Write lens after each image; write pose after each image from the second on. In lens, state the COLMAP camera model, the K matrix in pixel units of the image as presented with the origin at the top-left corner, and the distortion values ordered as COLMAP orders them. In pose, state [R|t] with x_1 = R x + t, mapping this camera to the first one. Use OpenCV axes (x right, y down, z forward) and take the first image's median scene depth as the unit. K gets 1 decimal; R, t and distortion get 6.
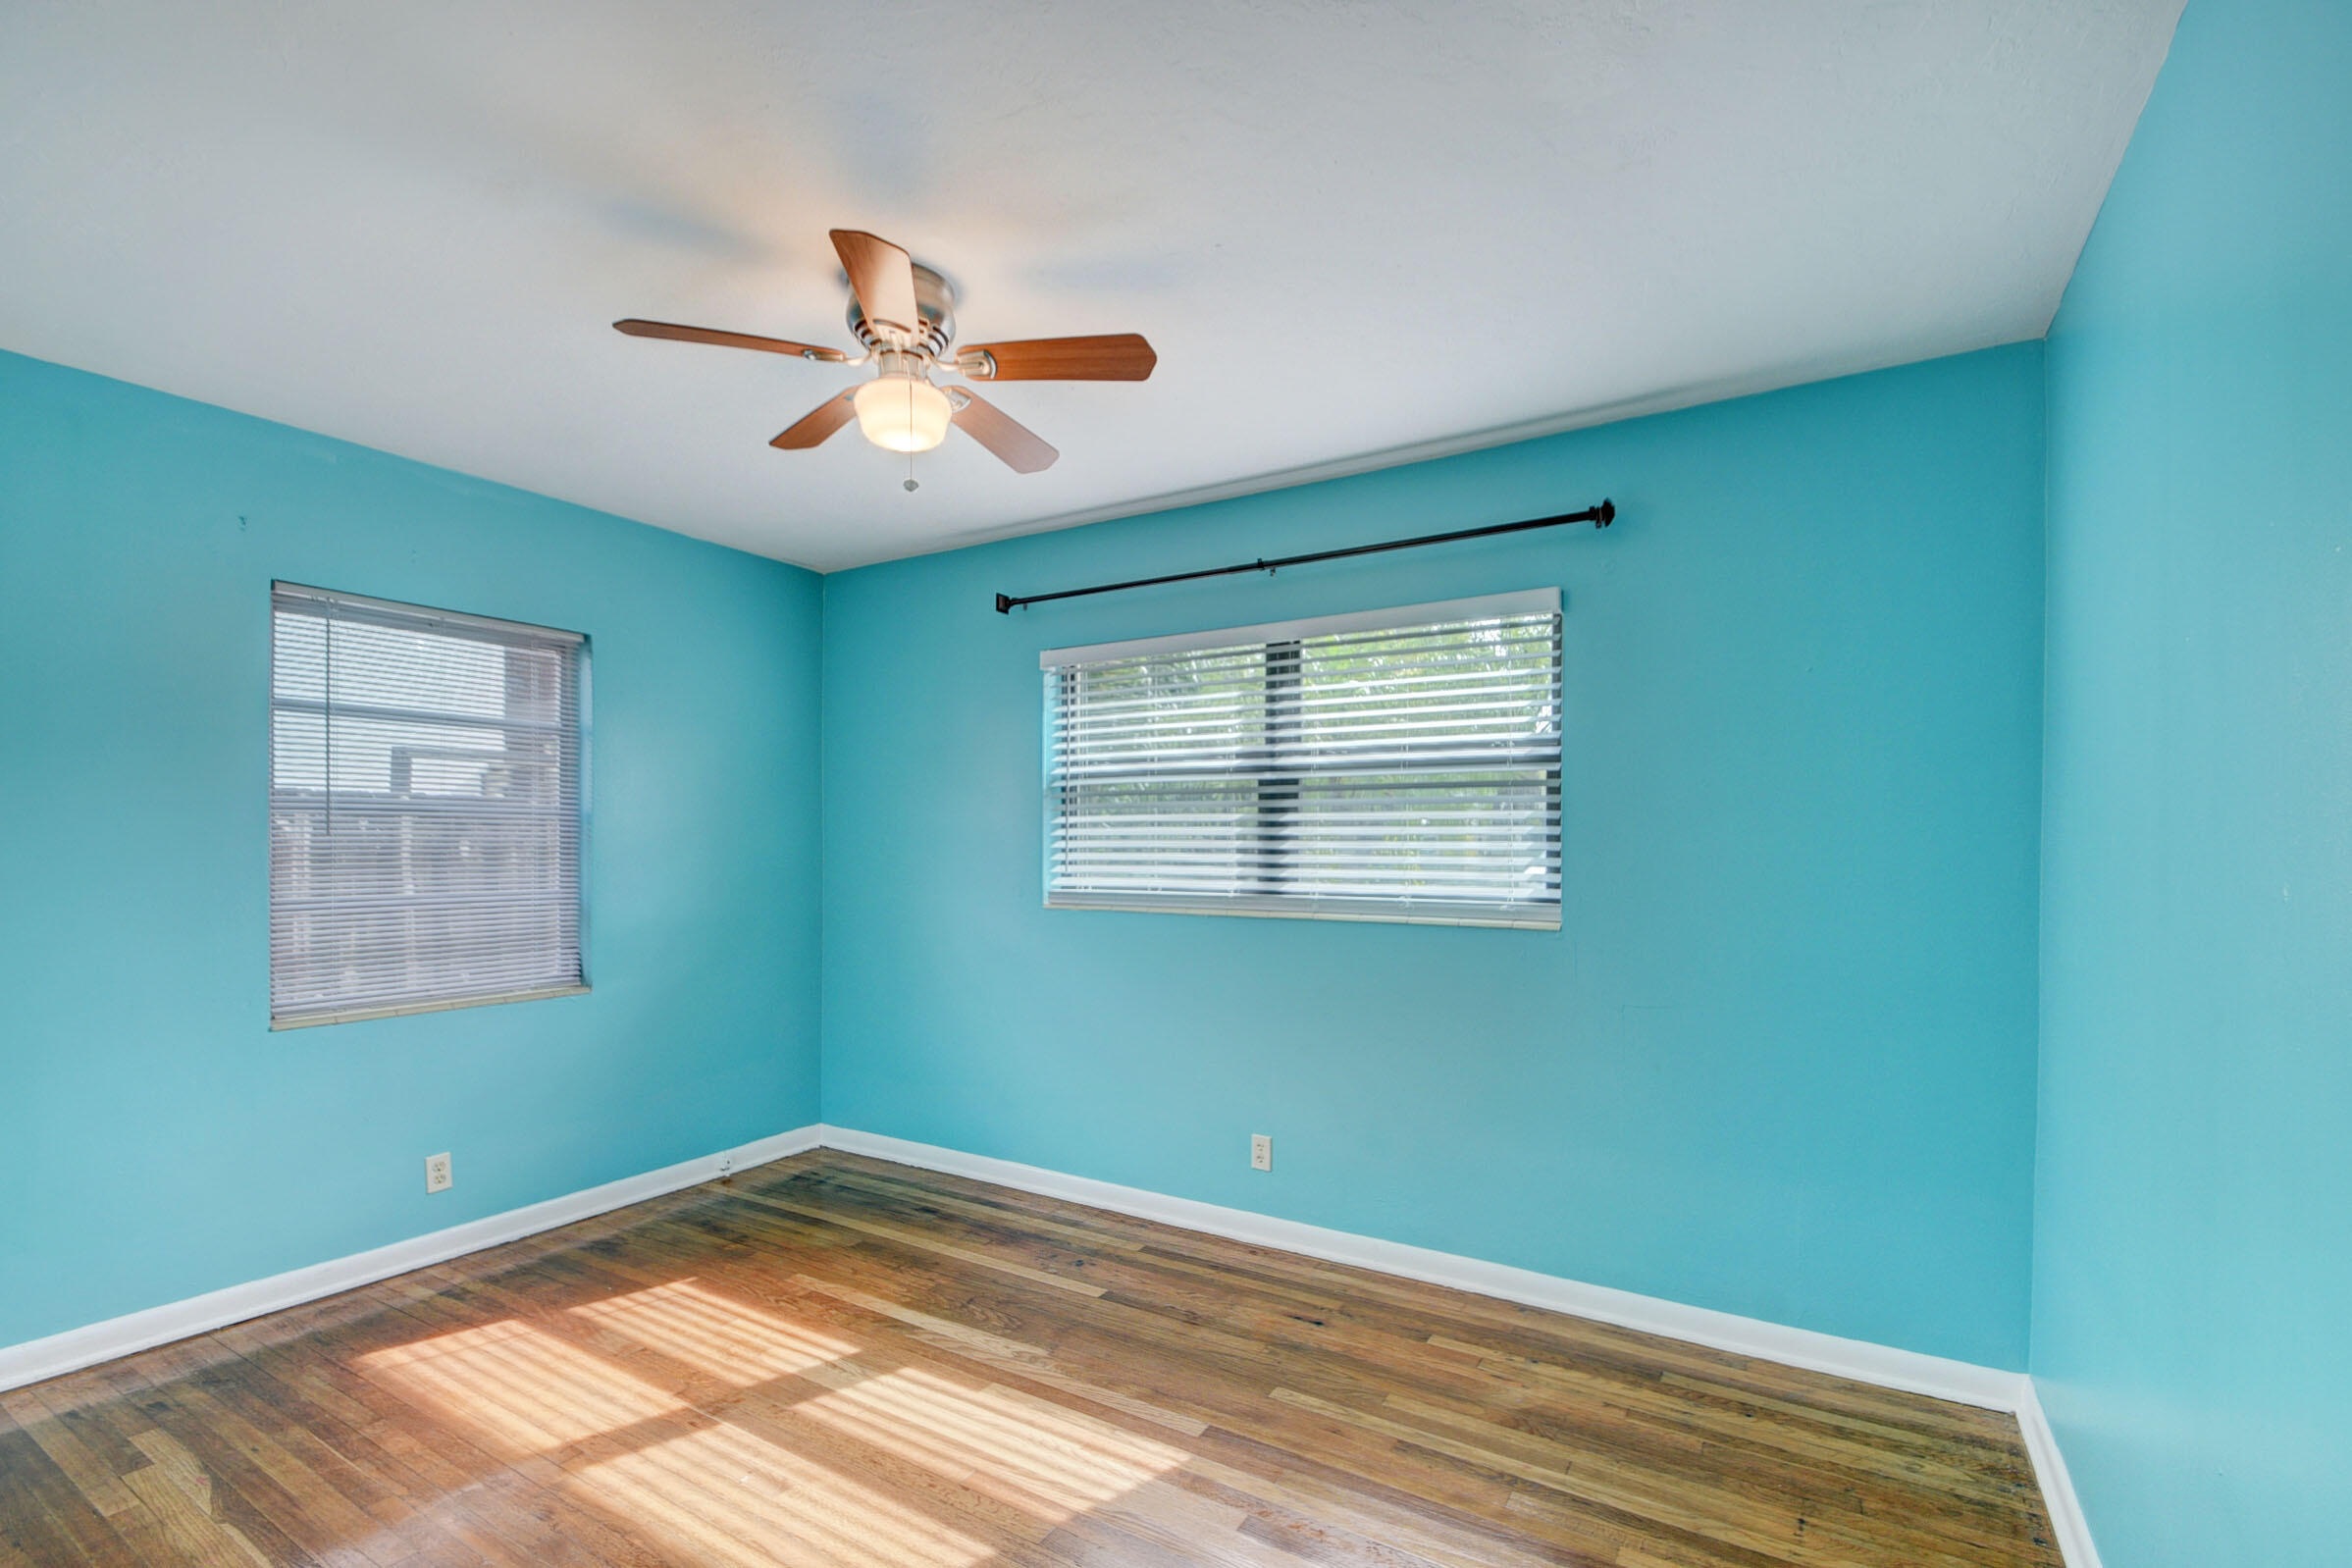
lens RADIAL K [[1045.4, 0, 1164.8], [0, 1045.4, 856.1], [0, 0, 1]] dist [0.017342, -0.019711]
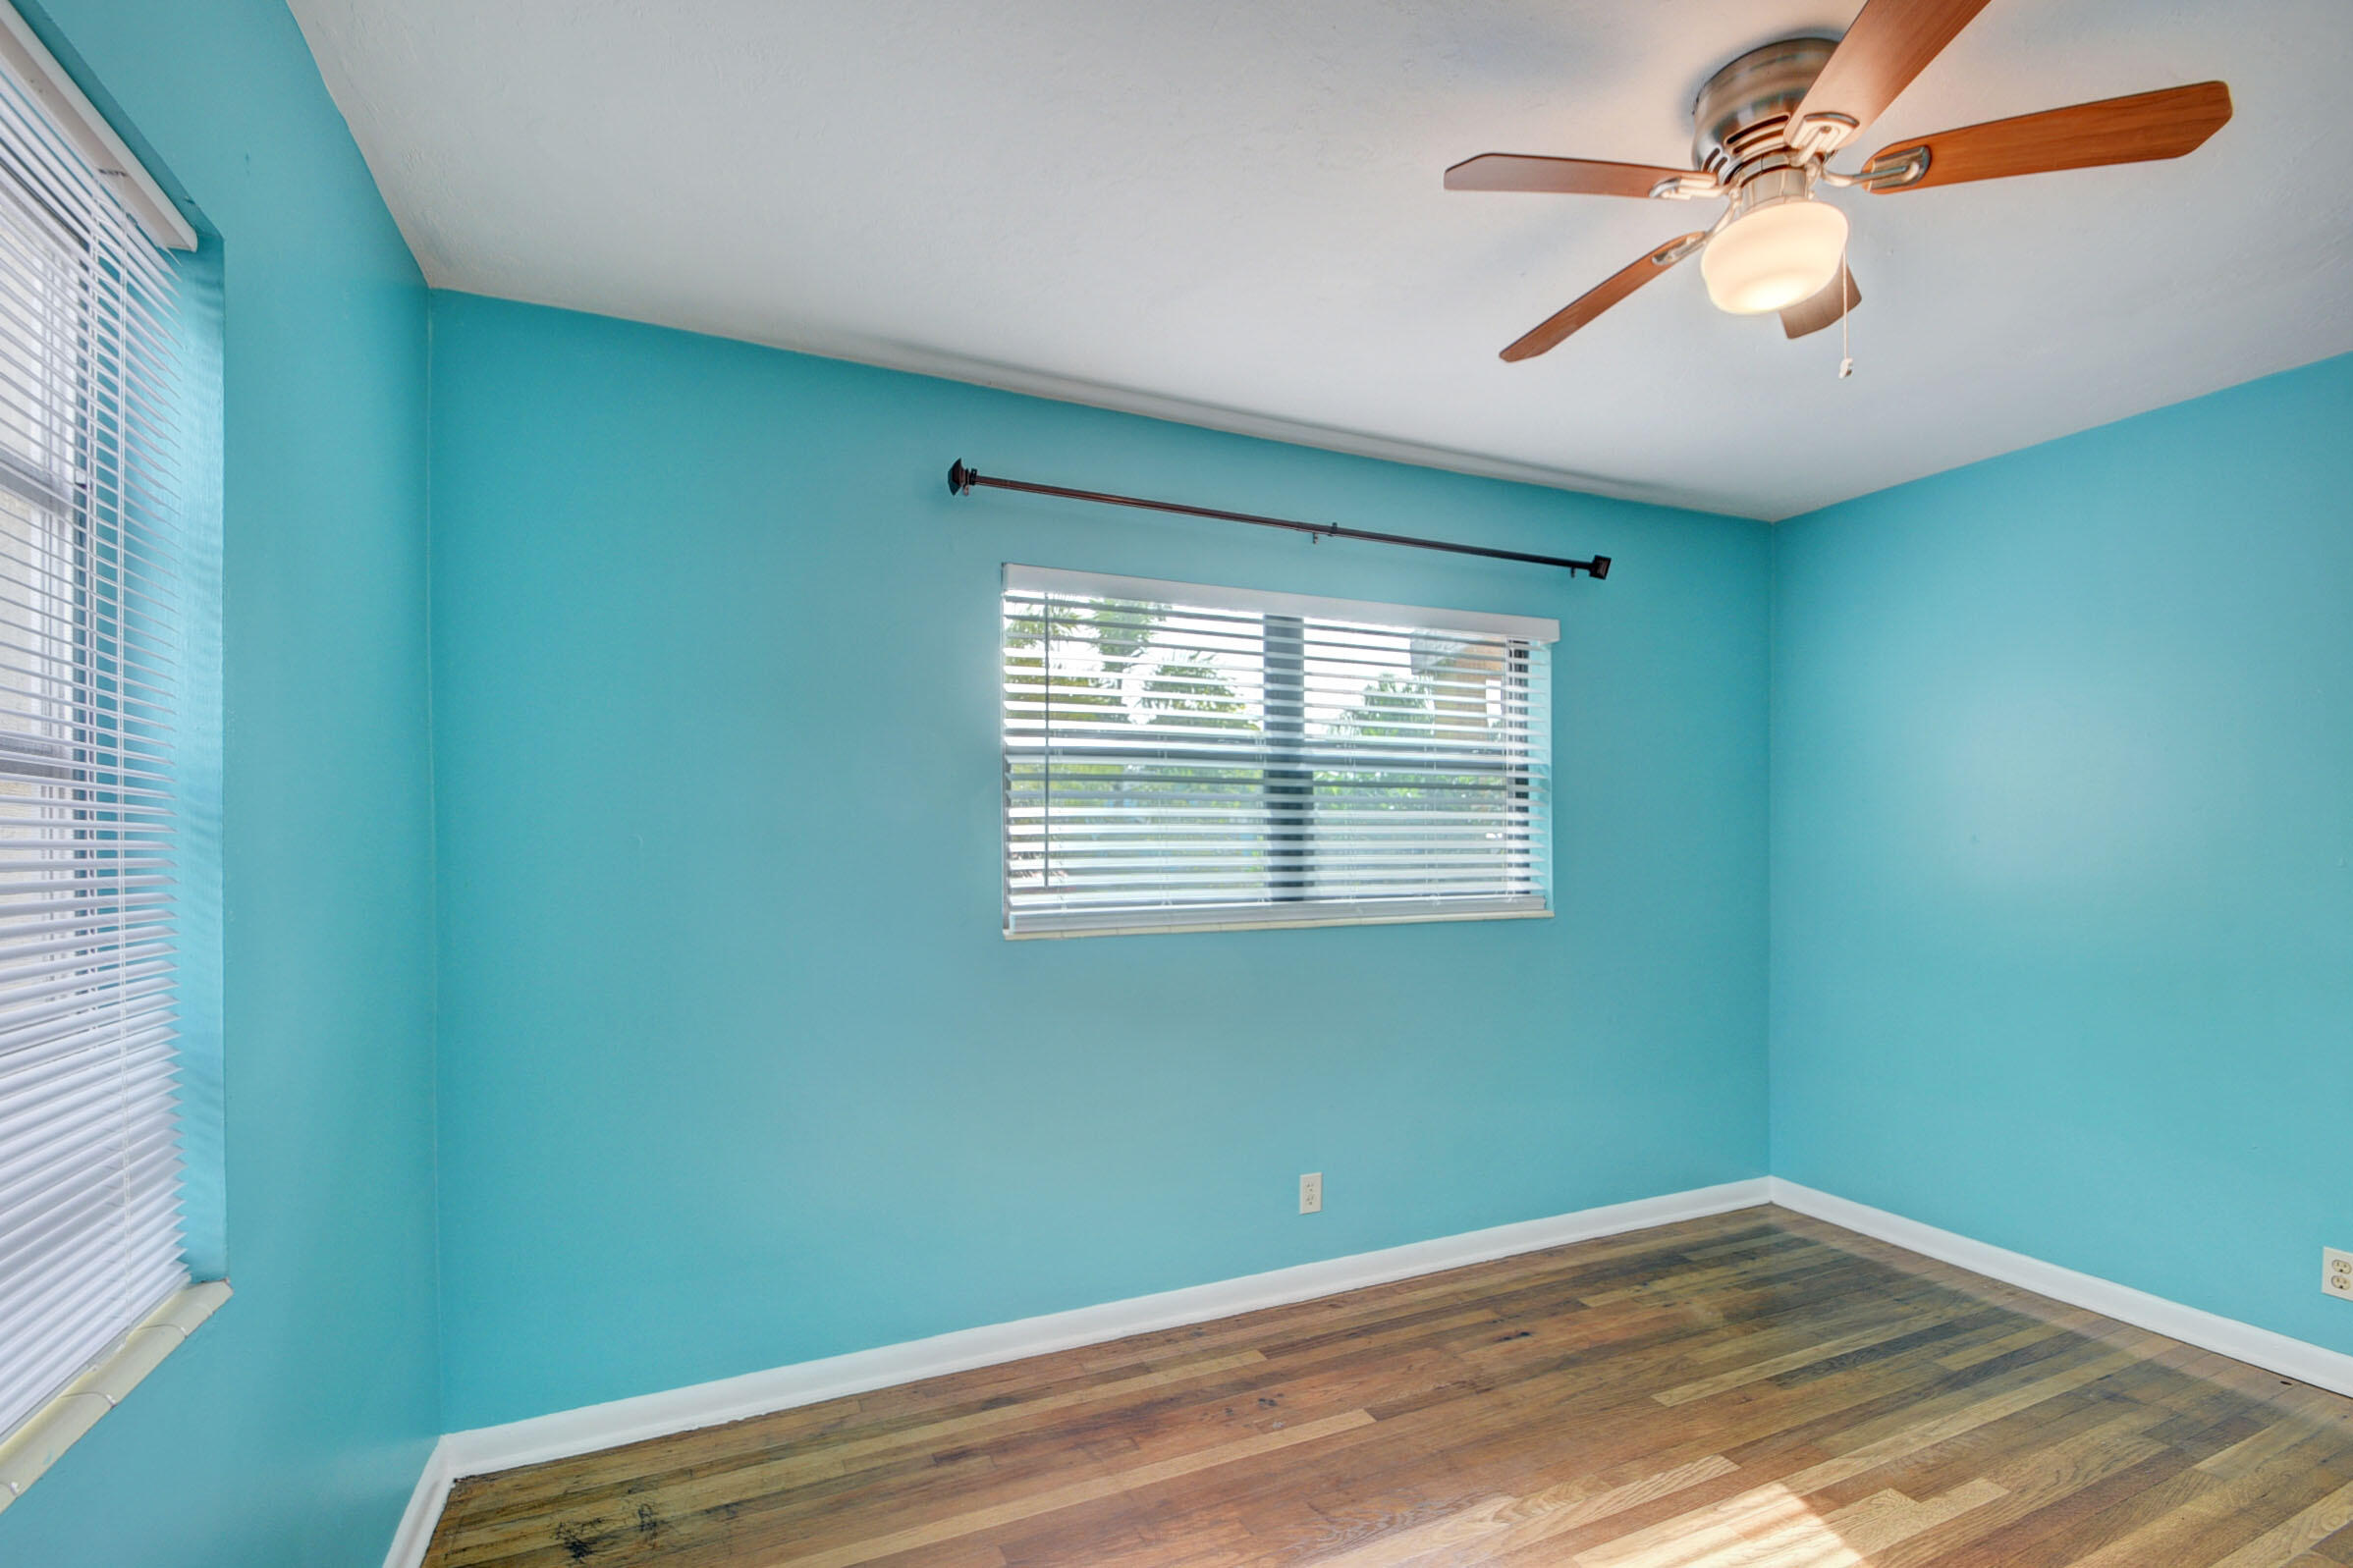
lens RADIAL K [[1045.7, 0, 1165.3], [0, 1045.7, 856.1], [0, 0, 1]] dist [0.017342, -0.019711]
pose [[0.562818, -0.018601, 0.826371, -0.761213], [0.011919, 0.999825, 0.014387, -0.017105], [-0.826495, 0.001752, 0.562942, 0.652809]]
